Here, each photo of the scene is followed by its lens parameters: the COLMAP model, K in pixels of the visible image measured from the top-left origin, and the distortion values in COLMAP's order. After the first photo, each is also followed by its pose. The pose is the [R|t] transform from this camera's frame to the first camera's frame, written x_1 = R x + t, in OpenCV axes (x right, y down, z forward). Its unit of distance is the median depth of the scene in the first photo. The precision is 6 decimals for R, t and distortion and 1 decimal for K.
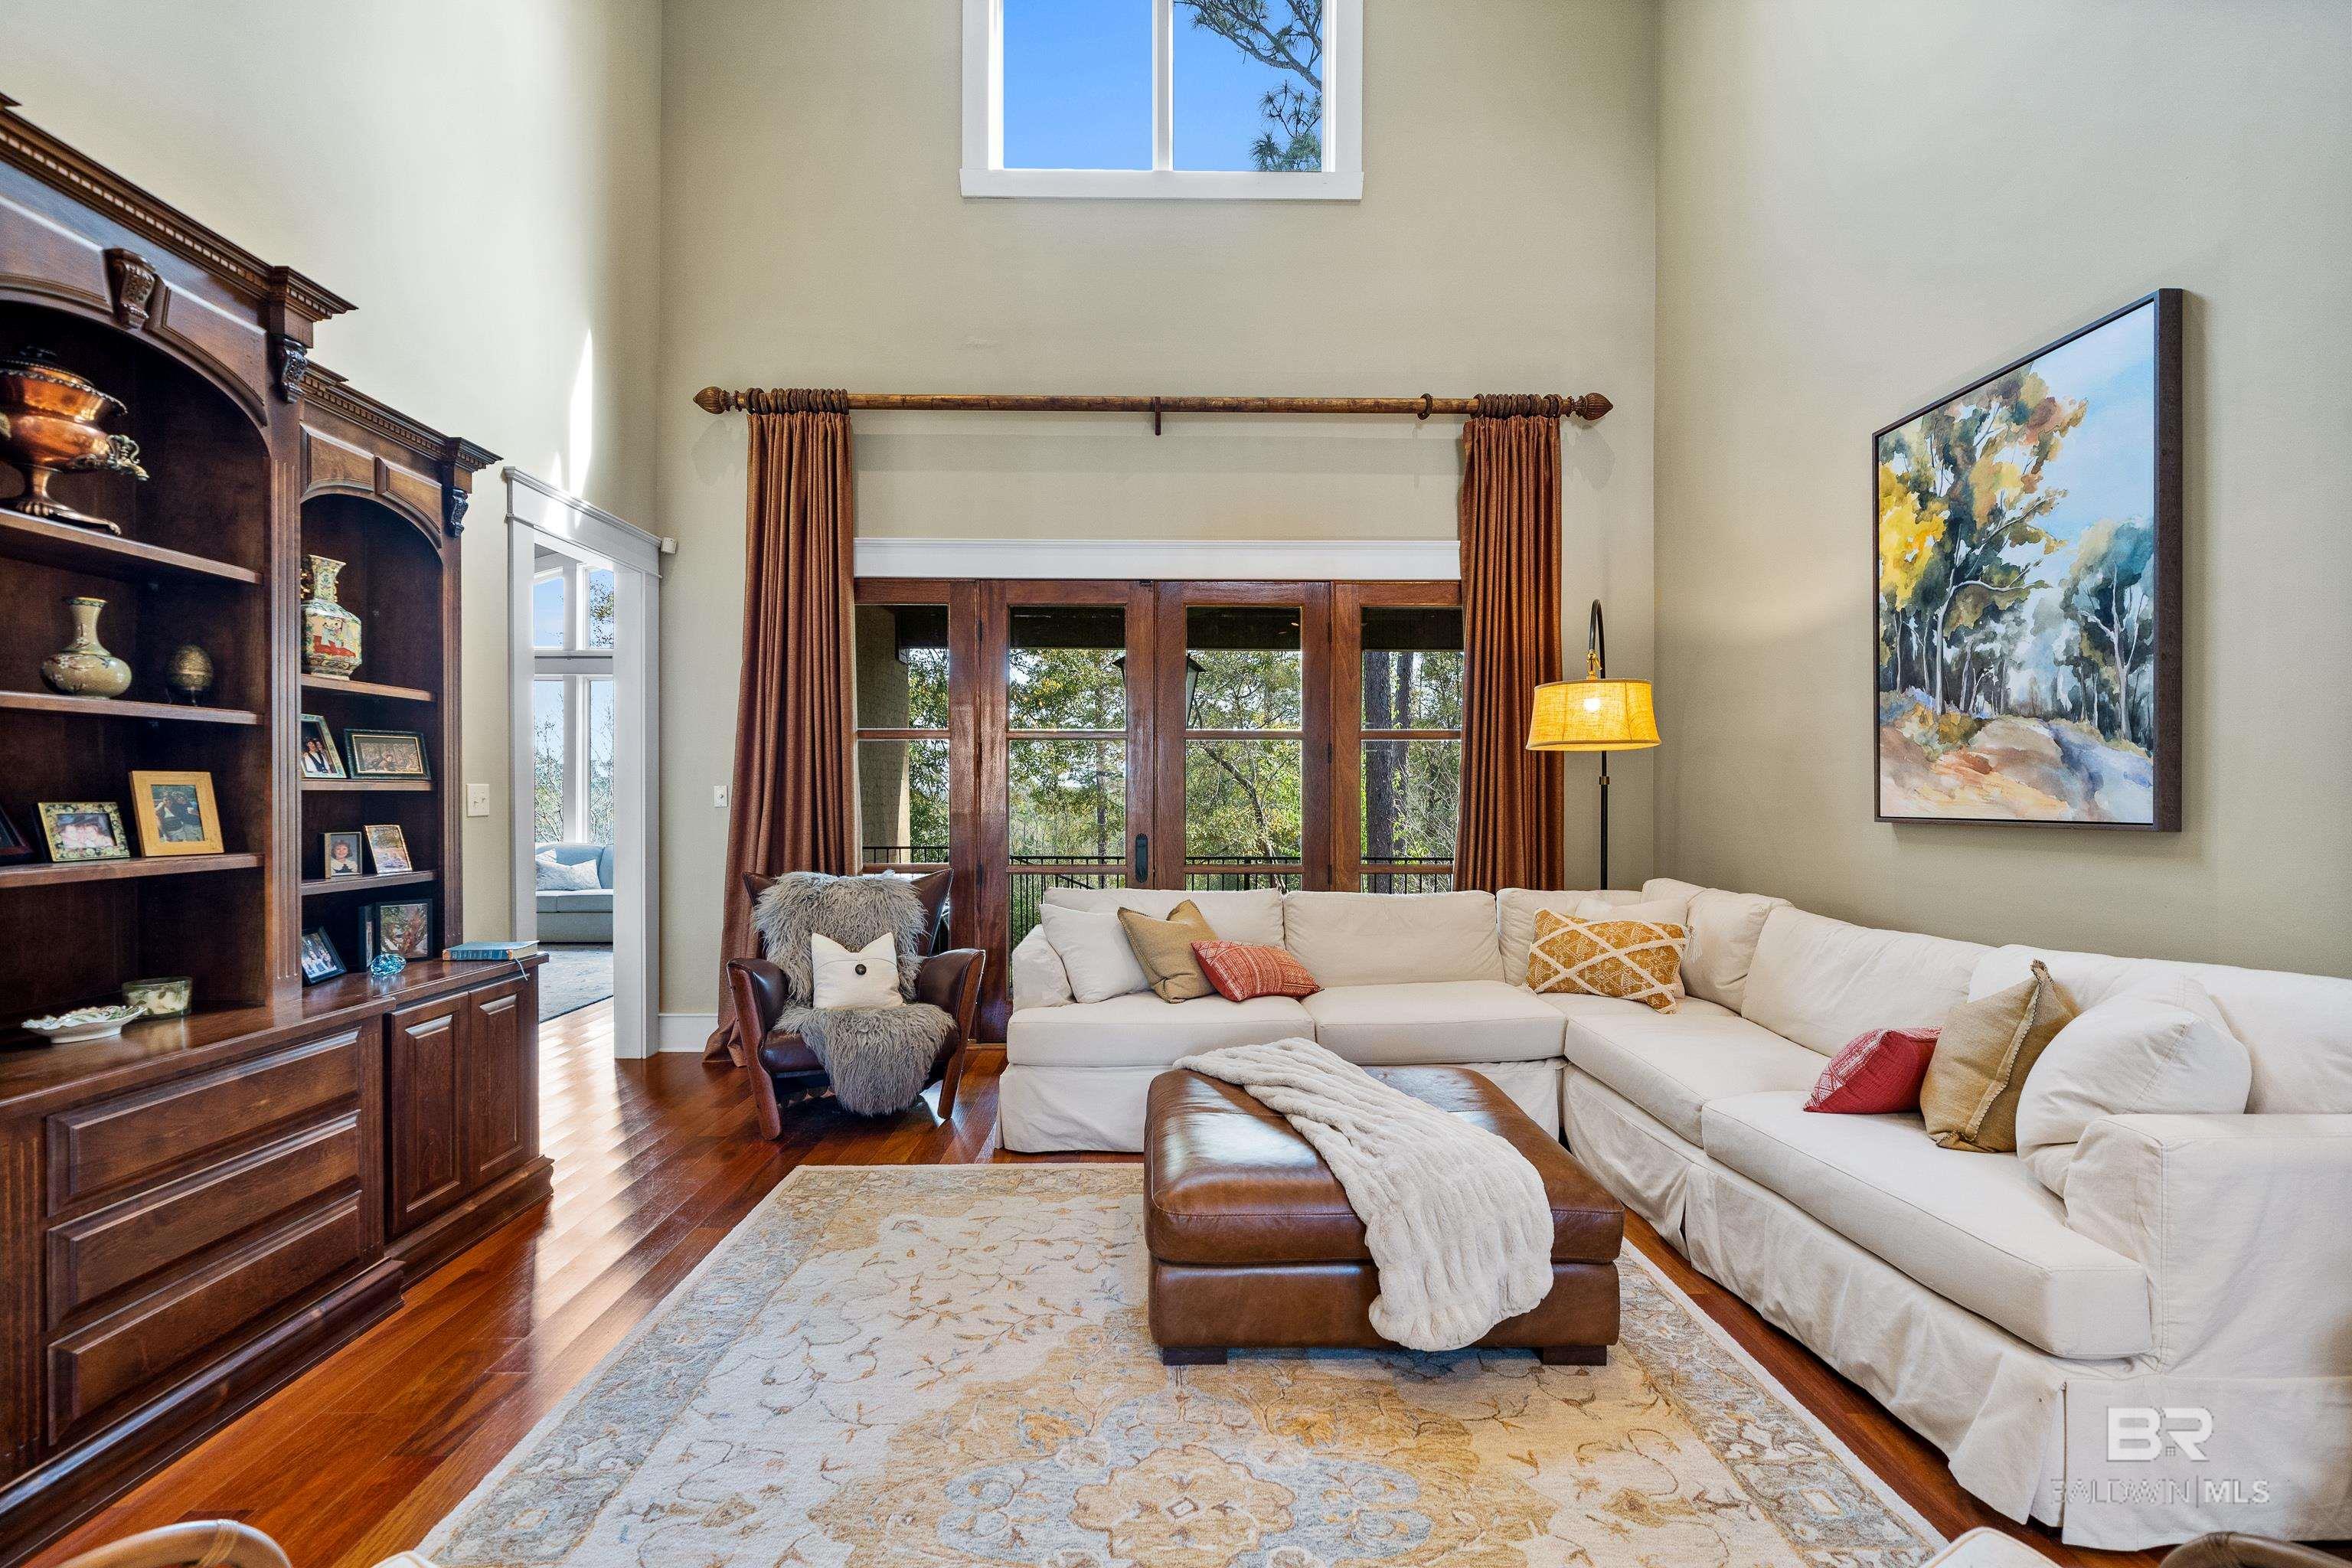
lens RADIAL K [[1044.5, 0, 1169.5], [0, 1044.5, 789.2], [0, 0, 1]] dist [0.001282, 0.000204]
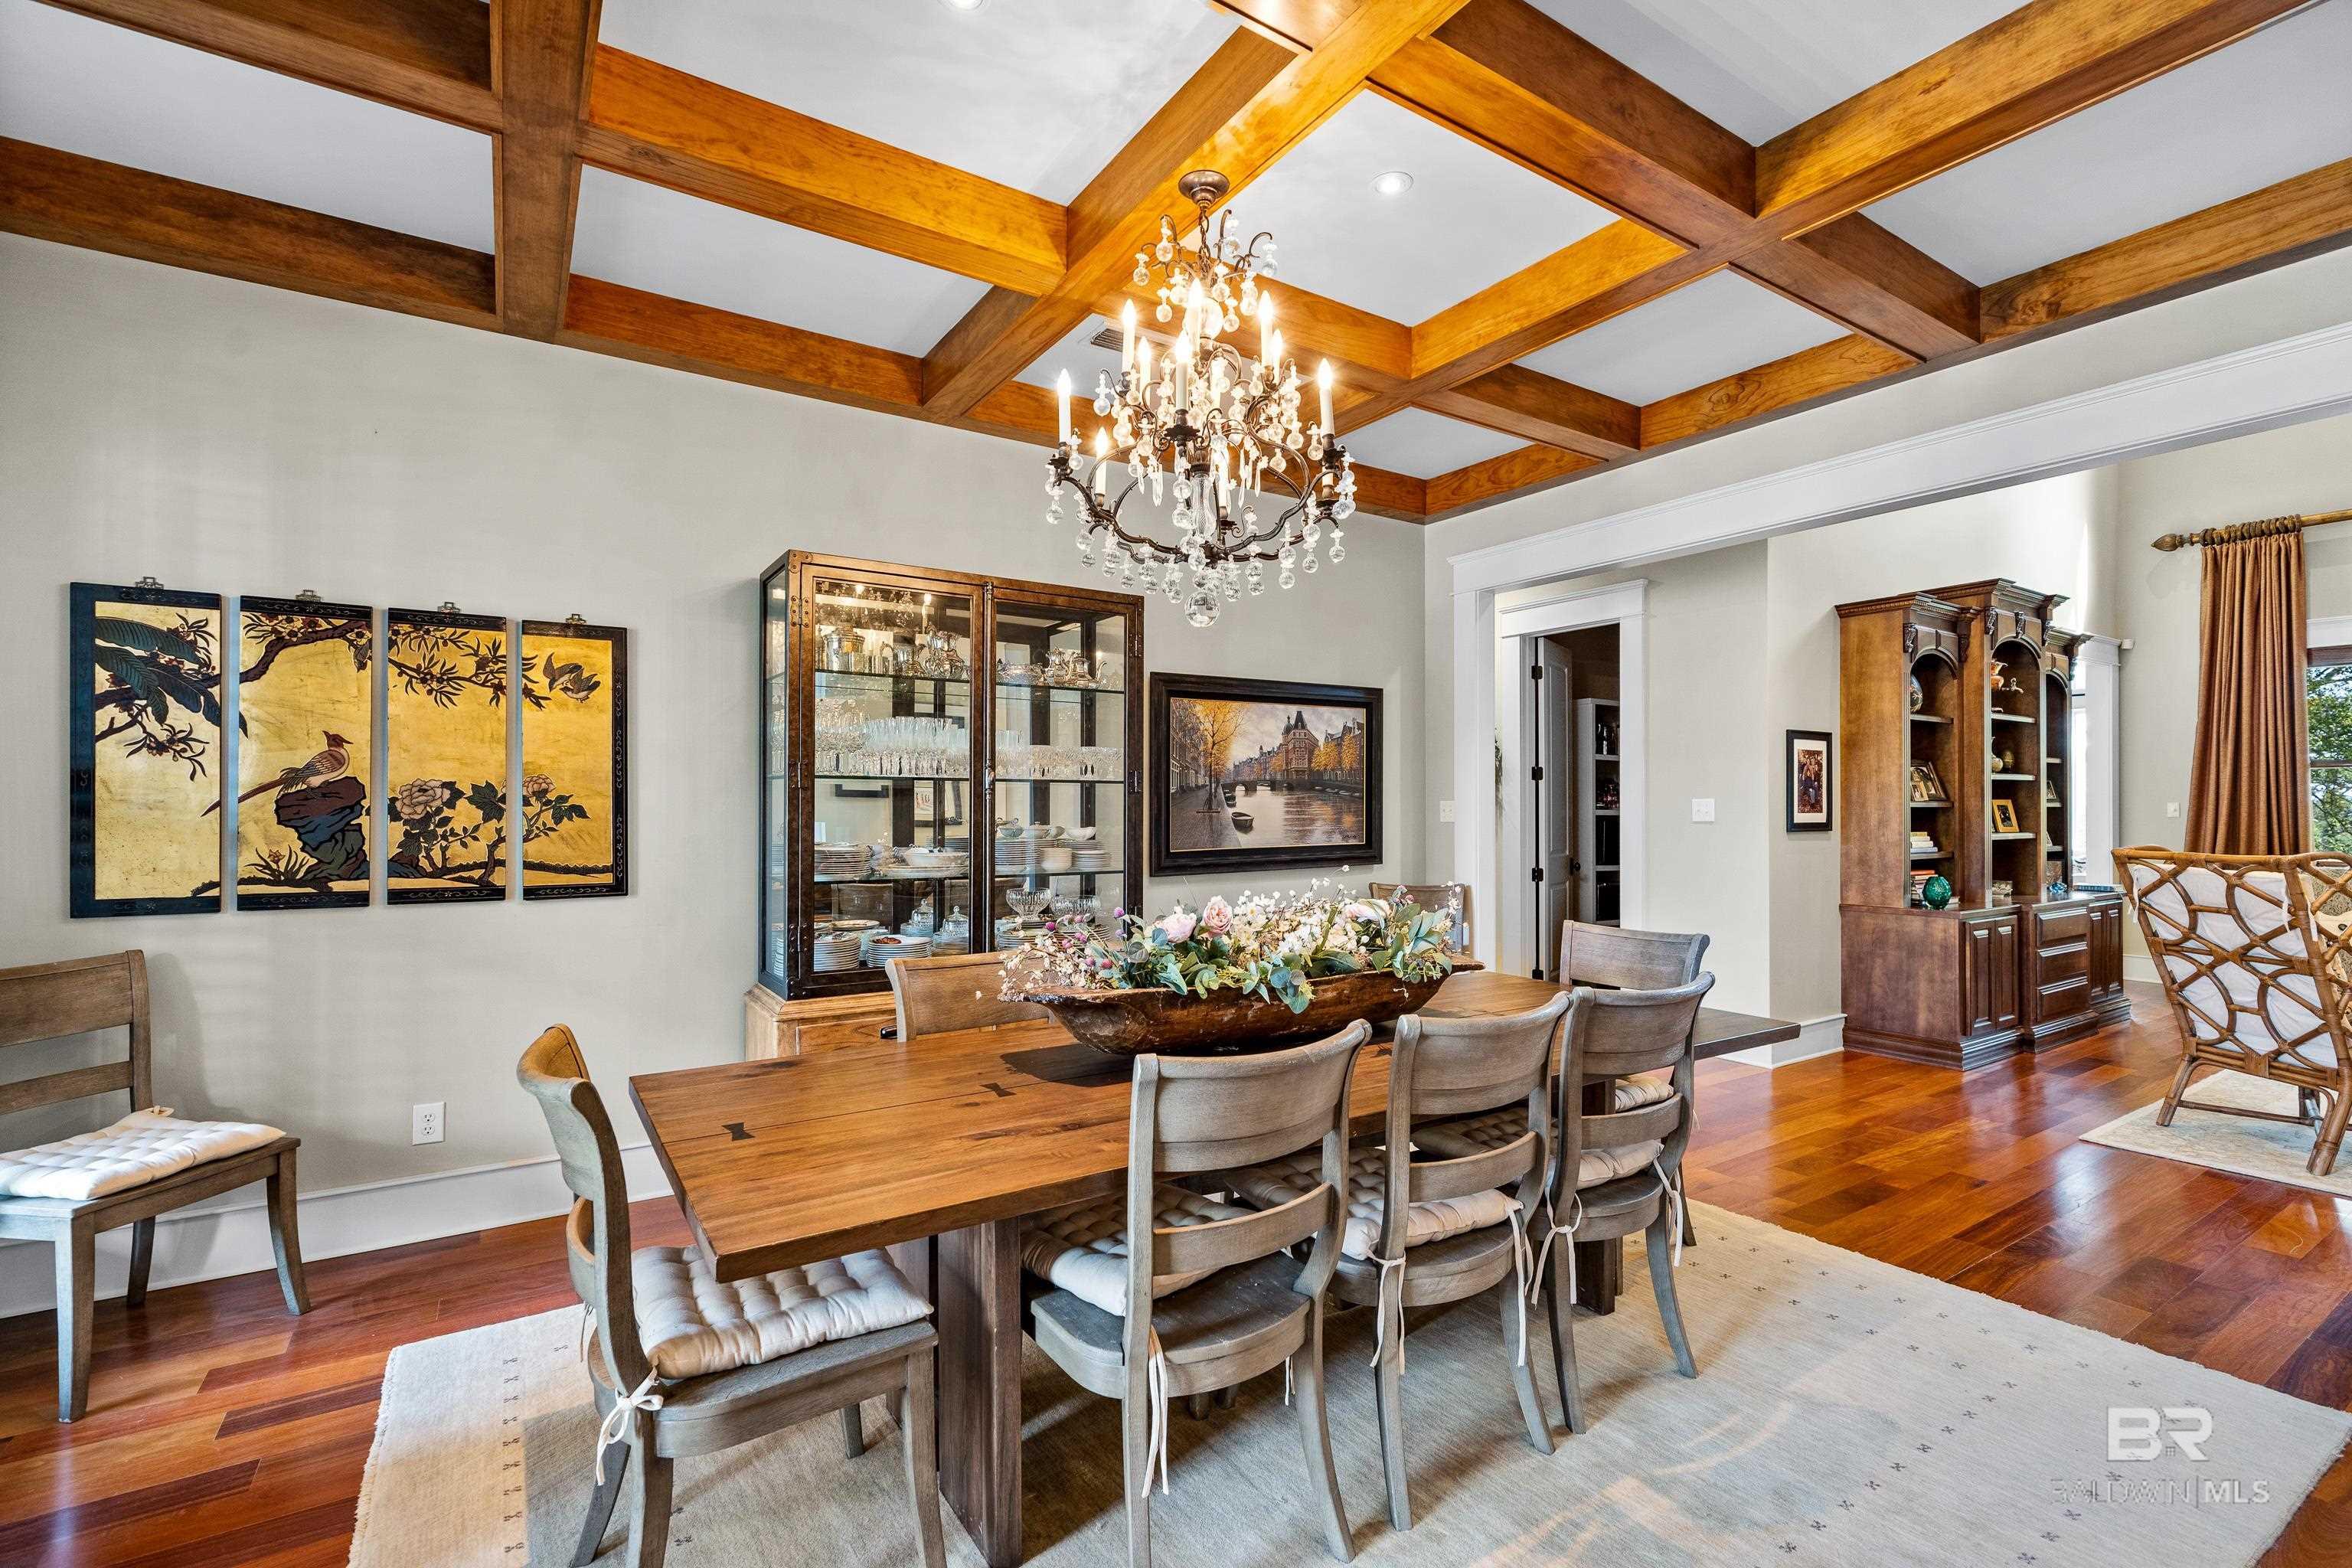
lens RADIAL K [[1044.5, 0, 1169.5], [0, 1044.5, 789.2], [0, 0, 1]] dist [0.001282, 0.000204]
pose [[0.532020, -0.014001, -0.846616, 0.091998], [0.002695, 0.999886, -0.014842, -0.007704], [0.846727, 0.005615, 0.531998, -1.522574]]
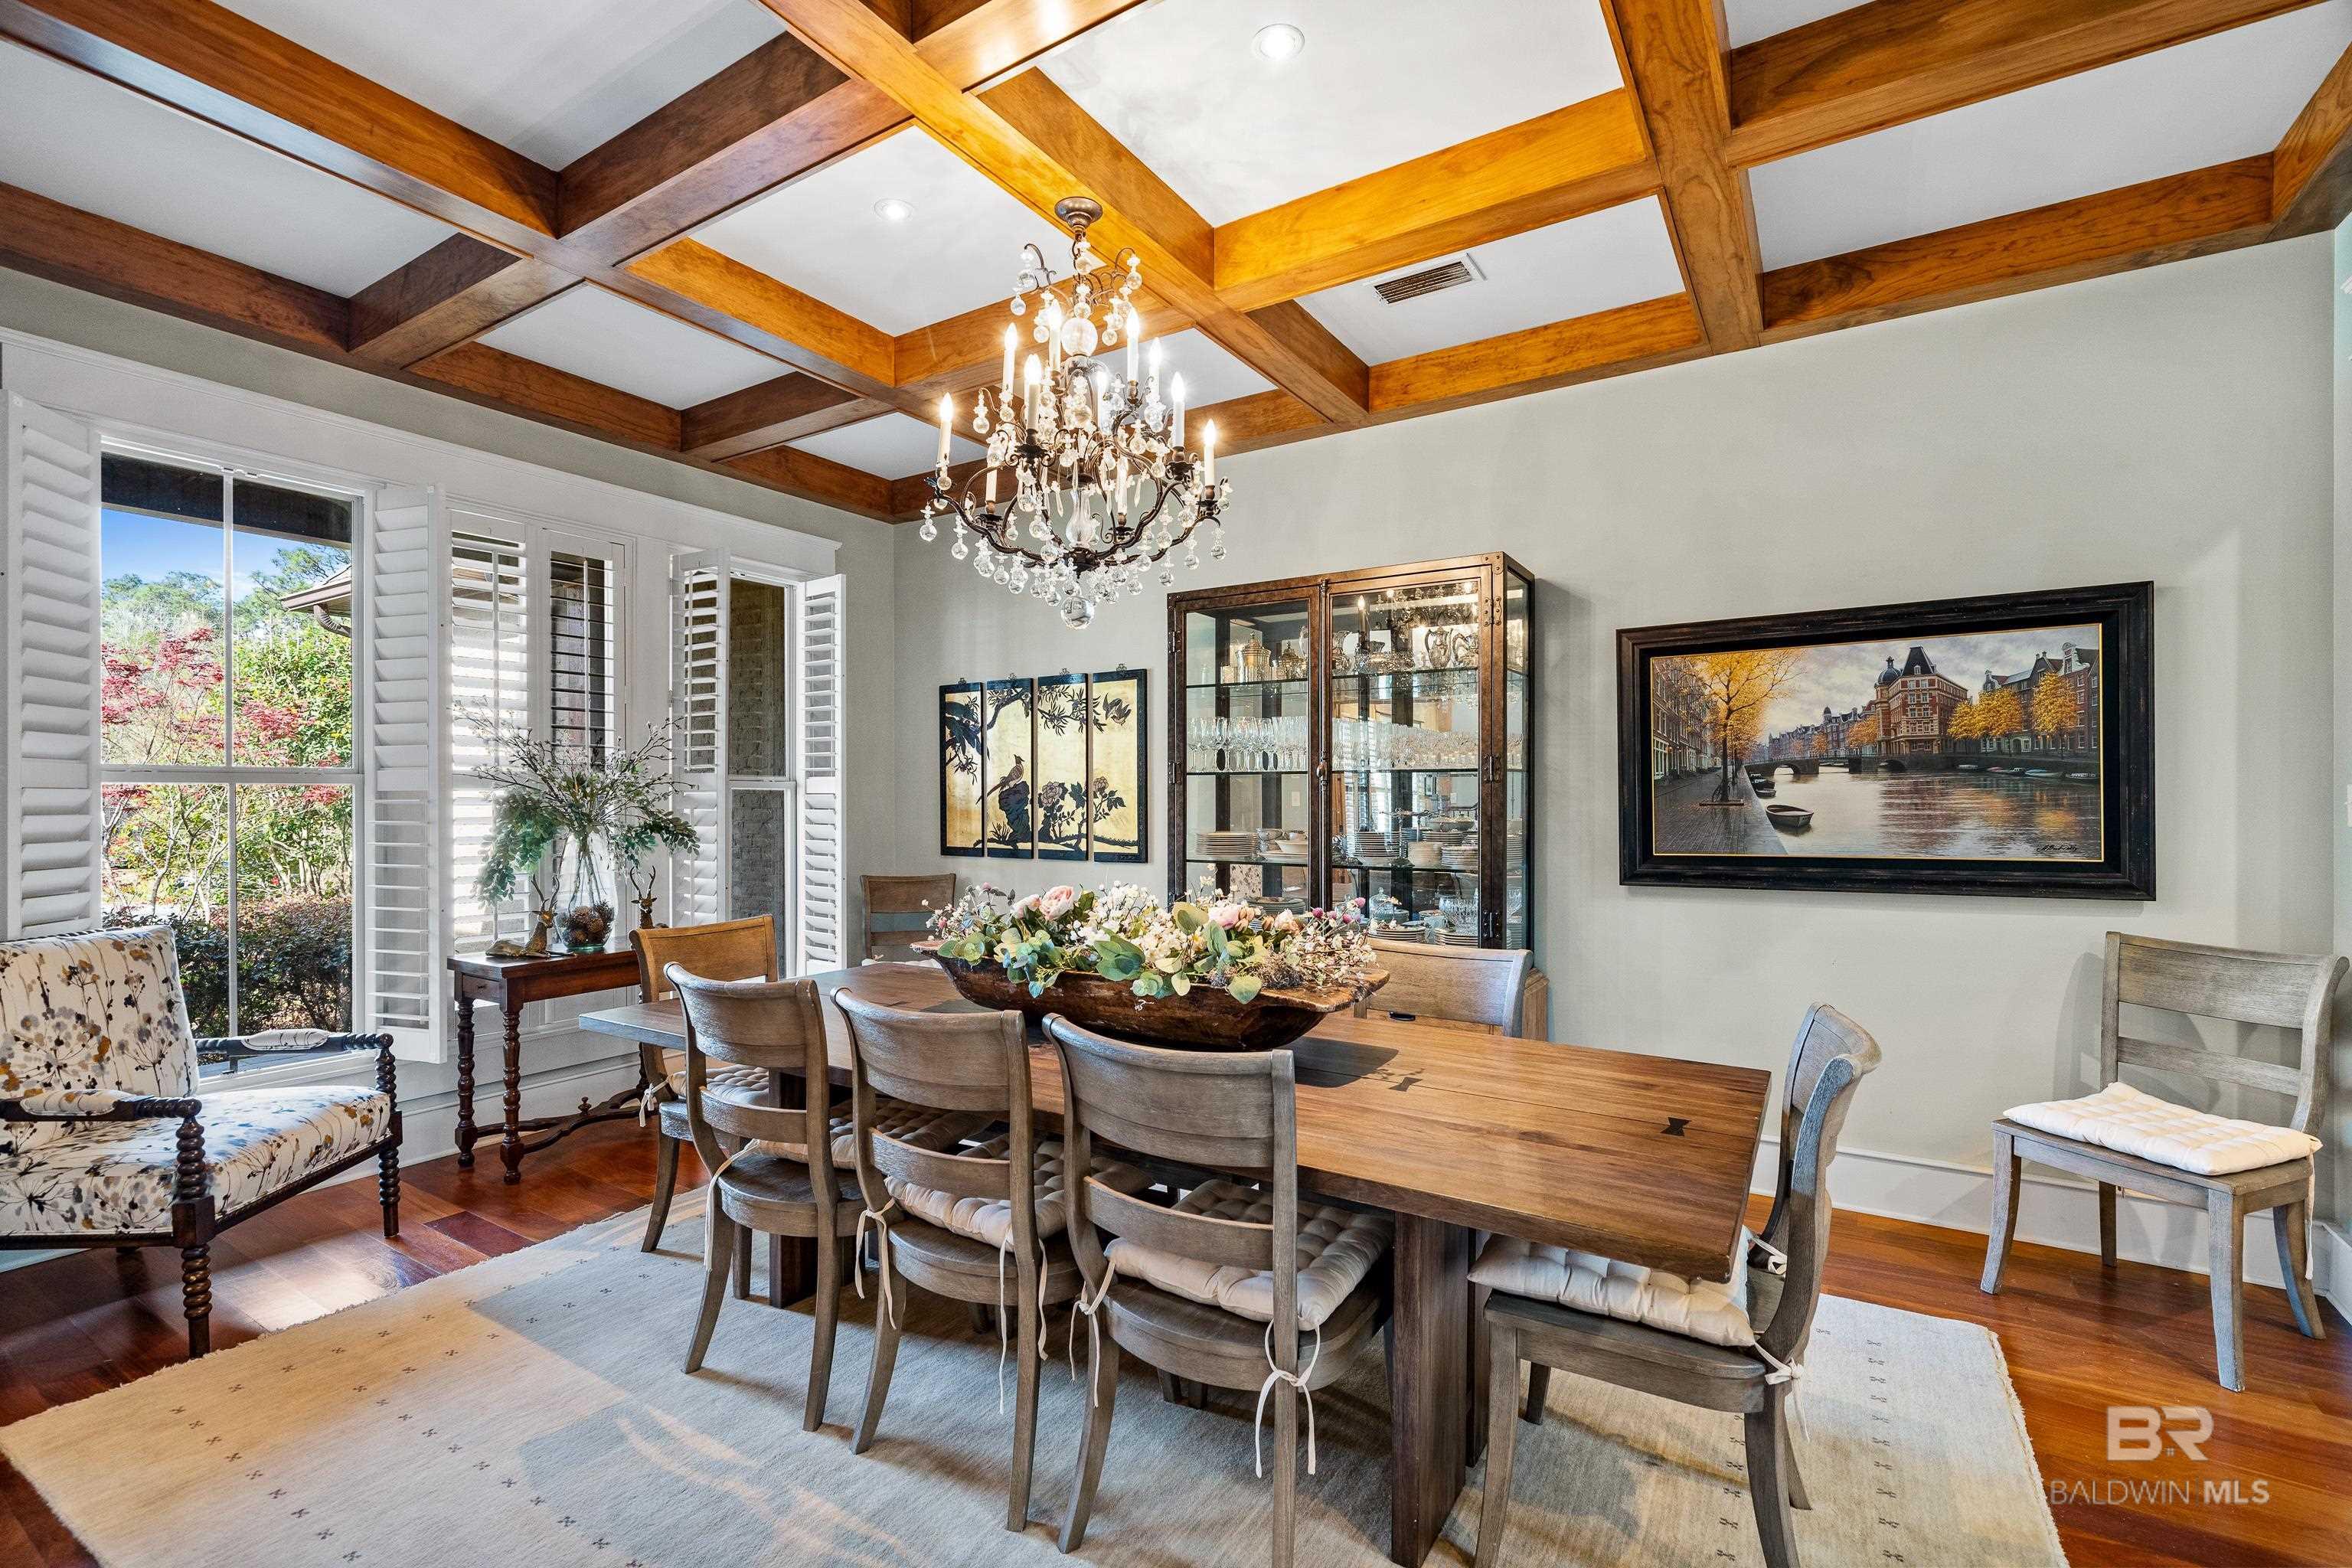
lens RADIAL K [[1044.5, 0, 1169.5], [0, 1044.5, 789.2], [0, 0, 1]] dist [0.001282, 0.000204]
pose [[-0.548670, -0.004757, -0.836025, 0.101988], [0.005793, 0.999938, -0.009491, -0.006223], [0.836019, -0.010050, -0.548609, -0.624239]]
